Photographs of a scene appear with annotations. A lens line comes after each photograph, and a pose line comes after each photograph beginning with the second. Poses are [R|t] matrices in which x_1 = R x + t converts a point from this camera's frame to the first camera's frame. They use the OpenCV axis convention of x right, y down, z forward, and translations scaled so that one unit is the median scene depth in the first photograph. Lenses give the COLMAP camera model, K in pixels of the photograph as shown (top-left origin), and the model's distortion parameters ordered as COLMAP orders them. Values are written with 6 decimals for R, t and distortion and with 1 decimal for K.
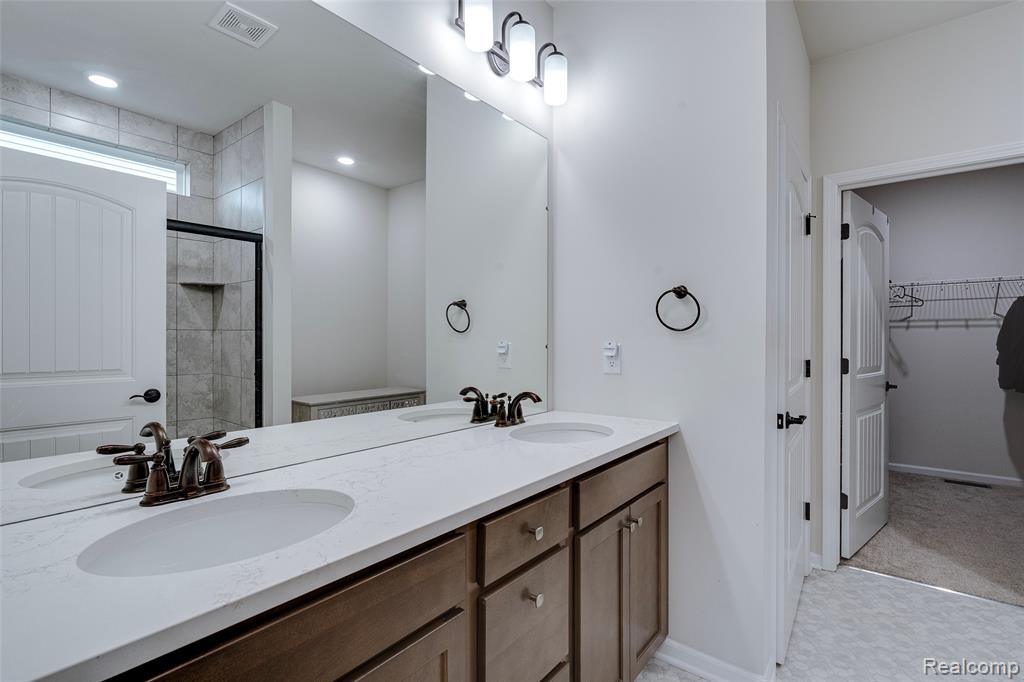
lens RADIAL K [[469.1, 0, 520.7], [0, 469.1, 341.9], [0, 0, 1]] dist [-0.011153, 0.002848]
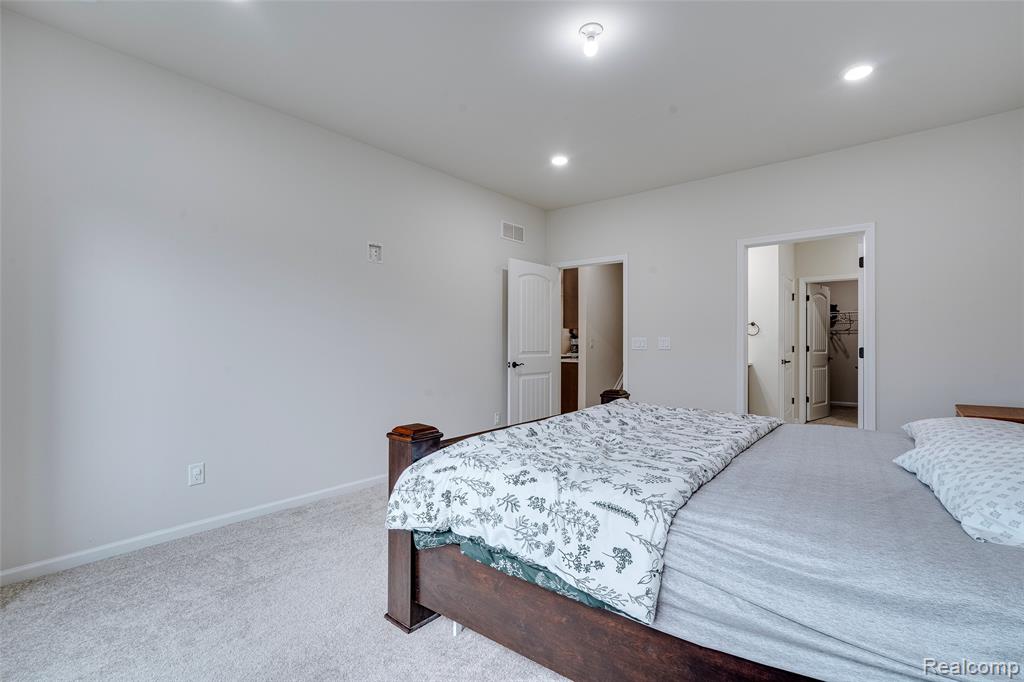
lens RADIAL K [[469.1, 0, 512.9], [0, 469.1, 343.7], [0, 0, 1]] dist [-0.011153, 0.002848]
pose [[0.999743, 0.001918, -0.022580, -0.916146], [-0.002017, 0.999988, -0.004360, 0.038408], [0.022572, 0.004404, 0.999736, -1.683902]]
